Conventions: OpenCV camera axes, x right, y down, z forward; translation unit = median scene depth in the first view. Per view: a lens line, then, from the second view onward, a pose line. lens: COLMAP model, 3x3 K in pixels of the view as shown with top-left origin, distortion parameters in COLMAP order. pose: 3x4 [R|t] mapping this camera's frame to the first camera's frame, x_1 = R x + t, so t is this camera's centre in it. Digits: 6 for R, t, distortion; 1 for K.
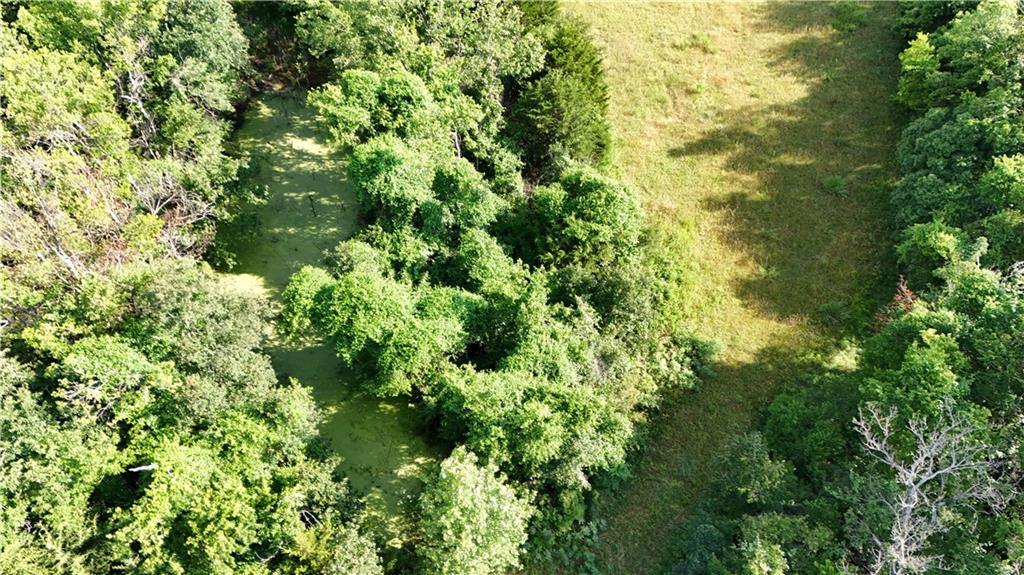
lens RADIAL K [[744.8, 0, 512.3], [0, 744.8, 285.7], [0, 0, 1]] dist [0.094101, -0.087789]
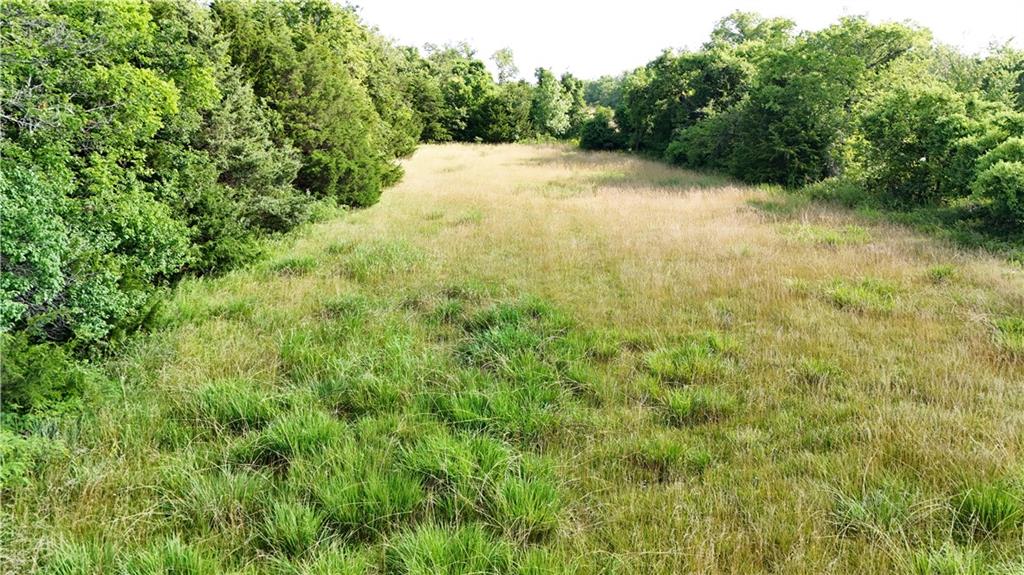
lens RADIAL K [[744.8, 0, 512.3], [0, 744.8, 285.7], [0, 0, 1]] dist [0.094101, -0.087789]
pose [[0.963844, -0.060965, 0.259398, -0.687964], [0.200725, 0.806361, -0.556319, 1.687077], [-0.175252, 0.588273, 0.789444, -0.596489]]
